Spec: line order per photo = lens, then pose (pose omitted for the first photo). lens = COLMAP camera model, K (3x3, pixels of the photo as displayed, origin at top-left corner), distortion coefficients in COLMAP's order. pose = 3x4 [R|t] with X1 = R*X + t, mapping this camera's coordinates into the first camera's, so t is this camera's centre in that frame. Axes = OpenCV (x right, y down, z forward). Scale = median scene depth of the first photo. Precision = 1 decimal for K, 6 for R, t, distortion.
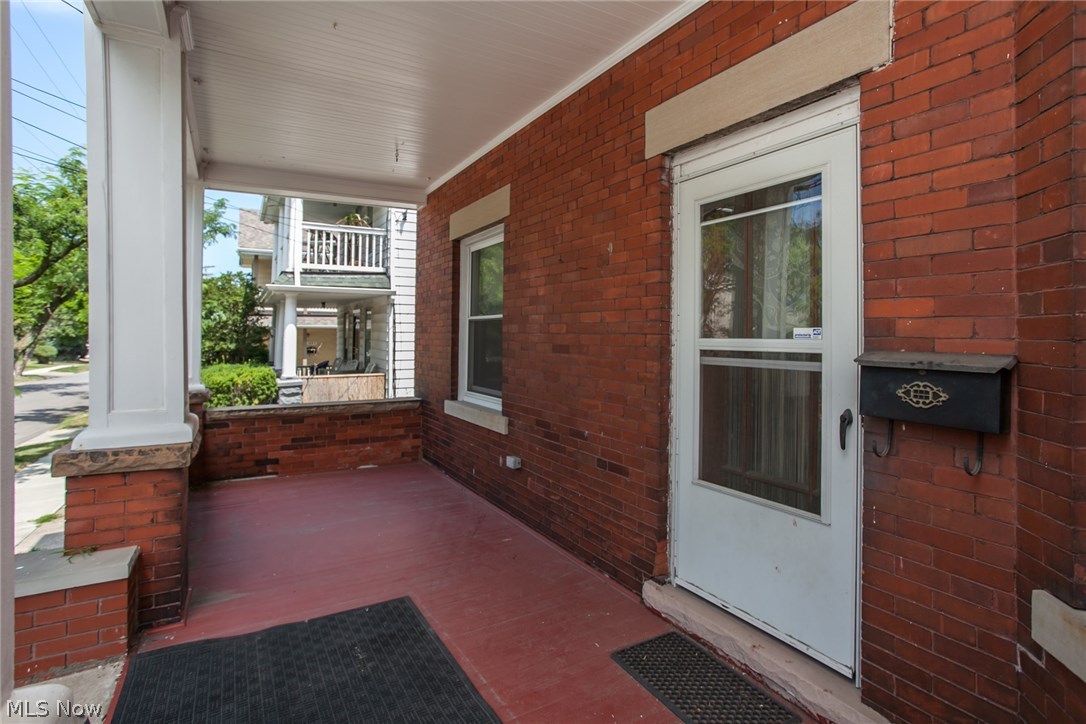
lens RADIAL K [[541.1, 0, 529.4], [0, 541.1, 348.8], [0, 0, 1]] dist [-0.070277, 0.048780]
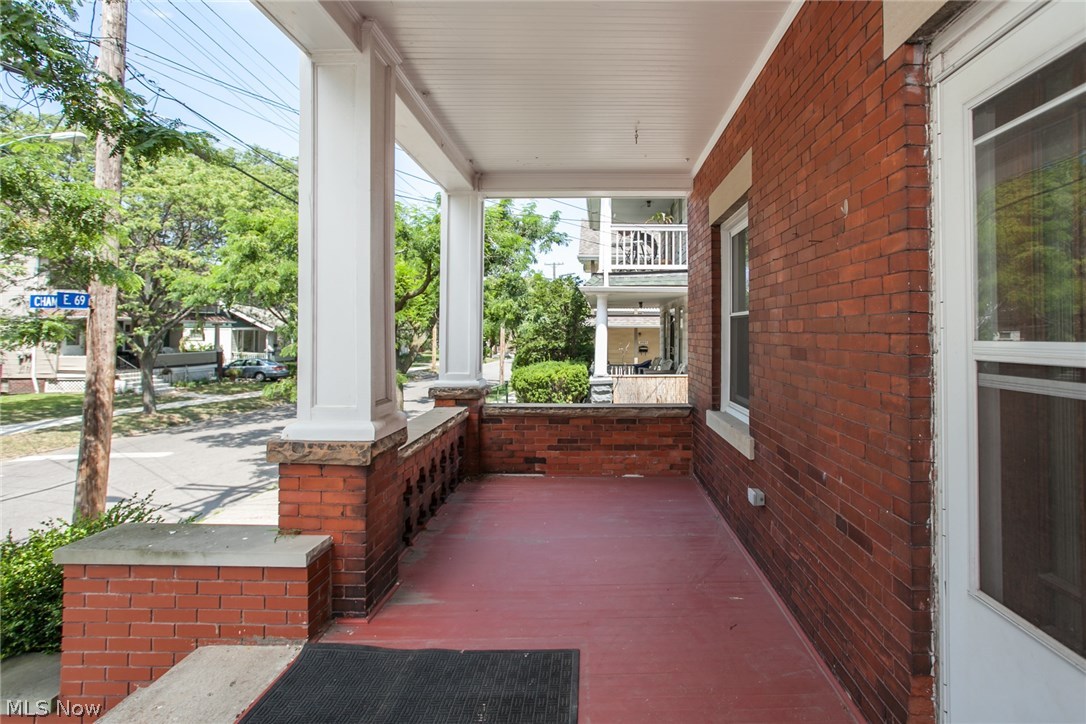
lens RADIAL K [[549.9, 0, 592.4], [0, 549.9, 328.3], [0, 0, 1]] dist [-0.014145, 0.002446]
pose [[0.873458, -0.006190, -0.486860, 0.196971], [-0.011781, 0.999358, -0.033841, -0.006734], [0.486757, 0.035294, 0.872824, 0.234308]]
